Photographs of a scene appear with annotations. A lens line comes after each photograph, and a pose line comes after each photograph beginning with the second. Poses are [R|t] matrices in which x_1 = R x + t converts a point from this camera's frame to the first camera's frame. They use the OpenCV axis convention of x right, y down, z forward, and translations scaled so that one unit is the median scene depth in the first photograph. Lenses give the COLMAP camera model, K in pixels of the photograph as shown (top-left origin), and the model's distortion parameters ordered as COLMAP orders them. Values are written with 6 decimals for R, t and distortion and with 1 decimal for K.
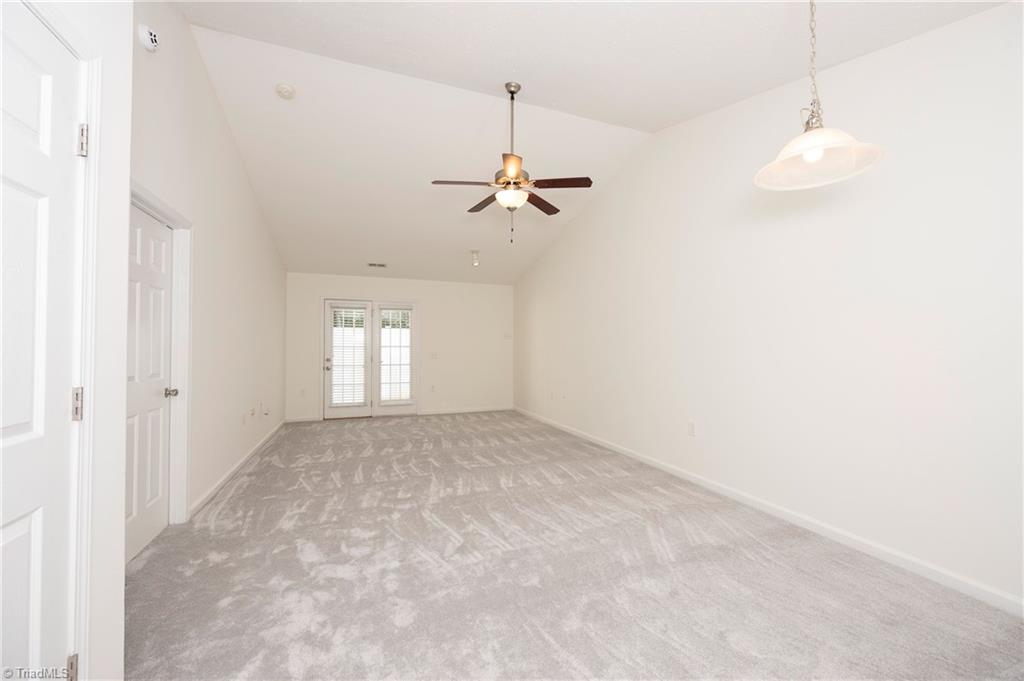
lens RADIAL K [[403.6, 0, 512.8], [0, 403.6, 340.6], [0, 0, 1]] dist [0.000108, -0.000095]
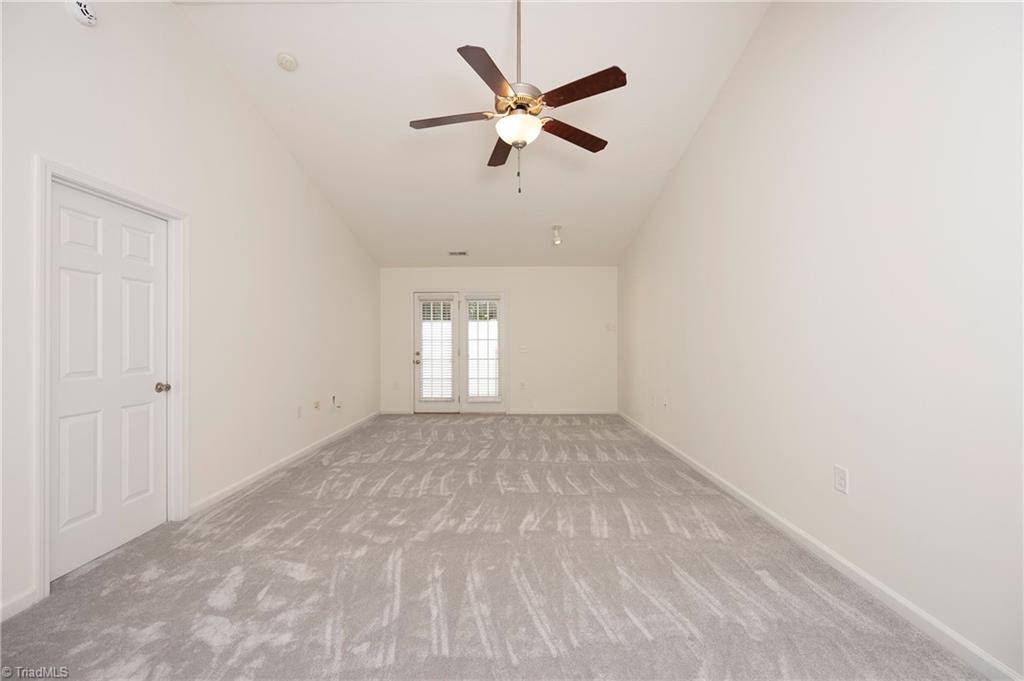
lens RADIAL K [[402.2, 0, 512.1], [0, 402.2, 337.5], [0, 0, 1]] dist [0.000000, -0.000085]
pose [[0.930132, -0.007955, -0.367140, 0.204997], [0.011203, 0.999915, 0.006717, 0.007613], [0.367055, -0.010361, 0.930142, 0.277657]]
